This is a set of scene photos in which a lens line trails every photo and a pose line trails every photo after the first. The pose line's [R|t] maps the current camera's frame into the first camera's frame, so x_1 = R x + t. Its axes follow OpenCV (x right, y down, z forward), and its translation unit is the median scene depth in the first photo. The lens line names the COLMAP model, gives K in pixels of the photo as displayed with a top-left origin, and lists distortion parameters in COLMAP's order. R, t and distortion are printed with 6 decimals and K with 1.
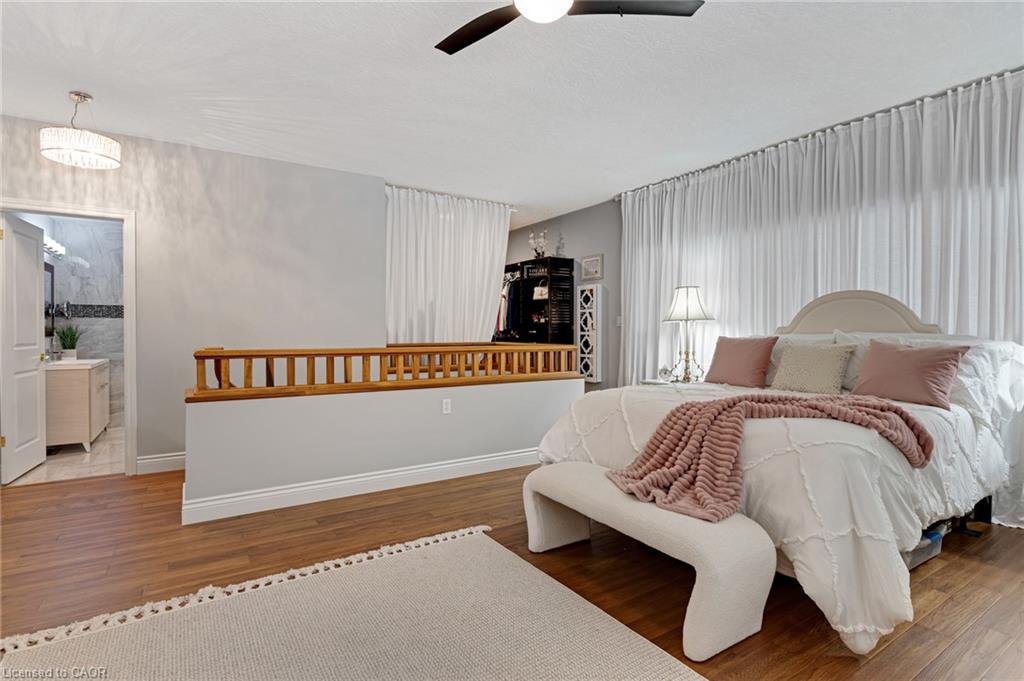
lens RADIAL K [[483.4, 0, 511.9], [0, 483.4, 338.1], [0, 0, 1]] dist [-0.000873, 0.000119]
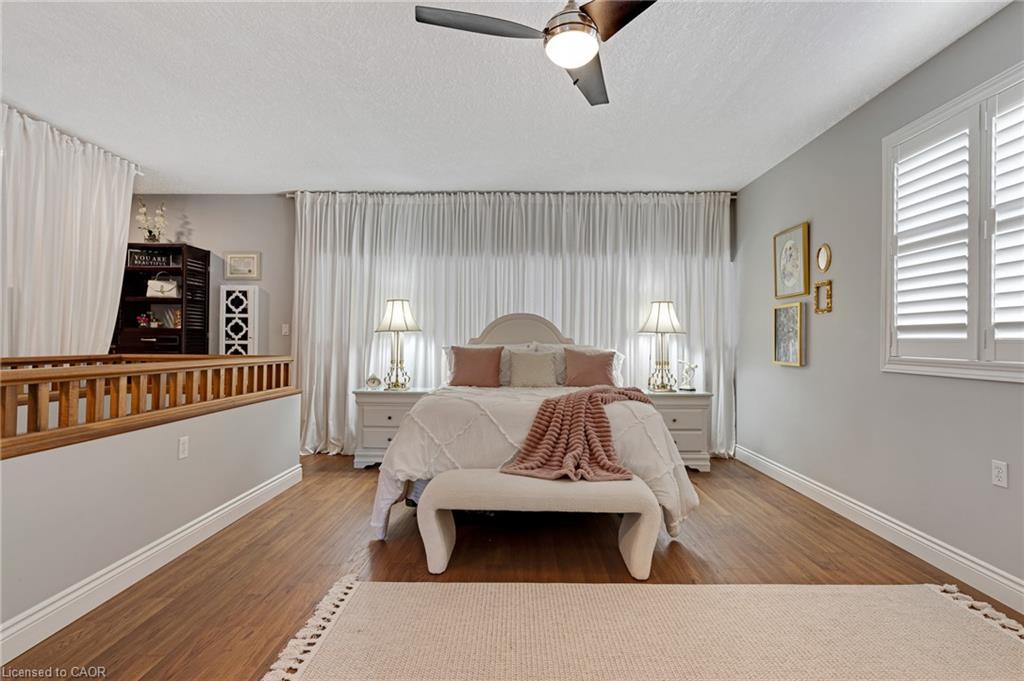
lens RADIAL K [[474.9, 0, 512.0], [0, 474.9, 340.5], [0, 0, 1]] dist [0.000615, -0.000181]
pose [[0.583898, 0.008122, 0.811787, -0.274095], [0.002550, 0.999927, -0.011838, -0.002208], [-0.811823, 0.008982, 0.583834, 0.143005]]
